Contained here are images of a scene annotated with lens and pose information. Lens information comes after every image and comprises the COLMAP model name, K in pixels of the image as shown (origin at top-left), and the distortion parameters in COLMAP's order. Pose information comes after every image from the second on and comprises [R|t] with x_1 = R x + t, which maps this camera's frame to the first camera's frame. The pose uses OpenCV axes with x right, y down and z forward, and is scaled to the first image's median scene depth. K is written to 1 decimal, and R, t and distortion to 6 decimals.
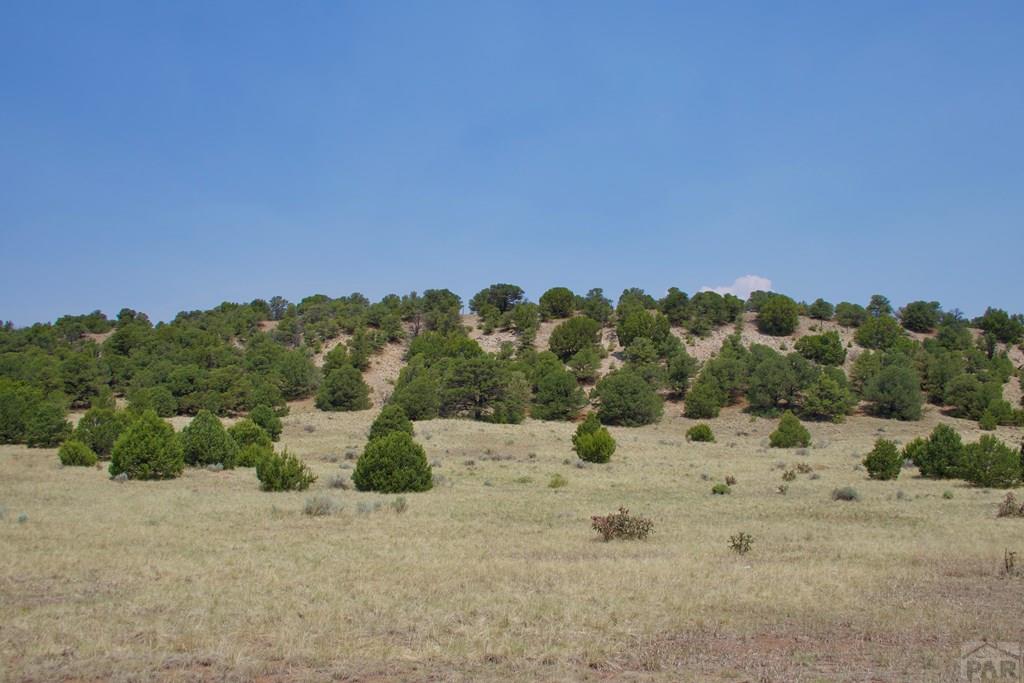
lens RADIAL K [[1053.7, 0, 509.2], [0, 1053.7, 344.2], [0, 0, 1]] dist [-0.069923, 0.000000]
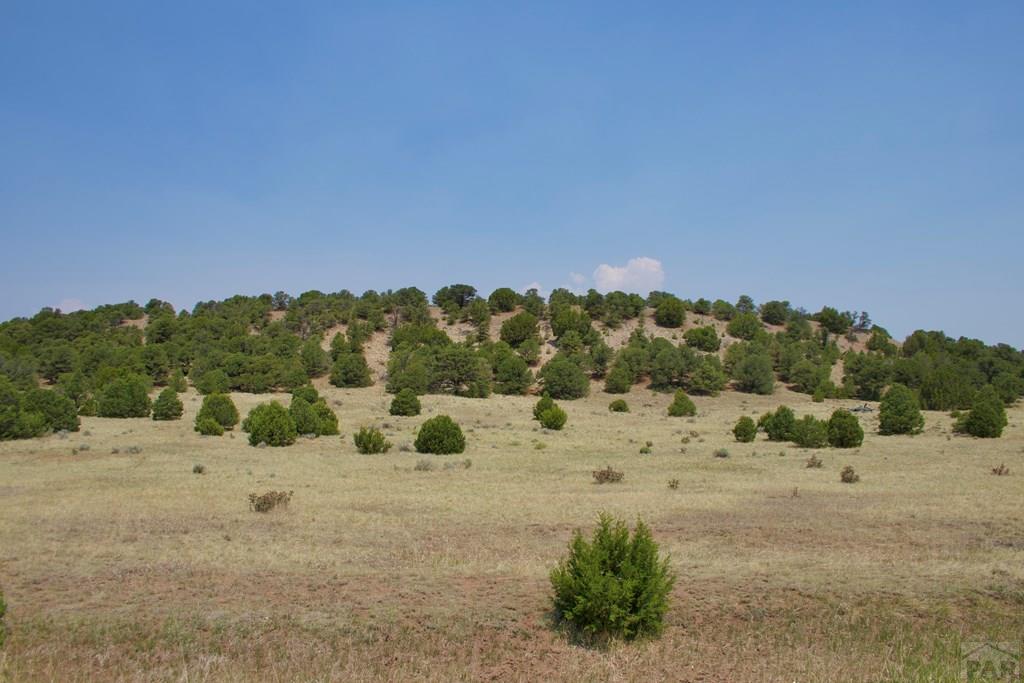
lens RADIAL K [[924.4, 0, 507.7], [0, 924.4, 335.7], [0, 0, 1]] dist [-0.136390, 0.114712]
pose [[0.996253, 0.004369, 0.086371, -0.061300], [-0.006782, 0.999594, 0.027665, -0.034919], [-0.086215, -0.028147, 0.995879, -0.177324]]
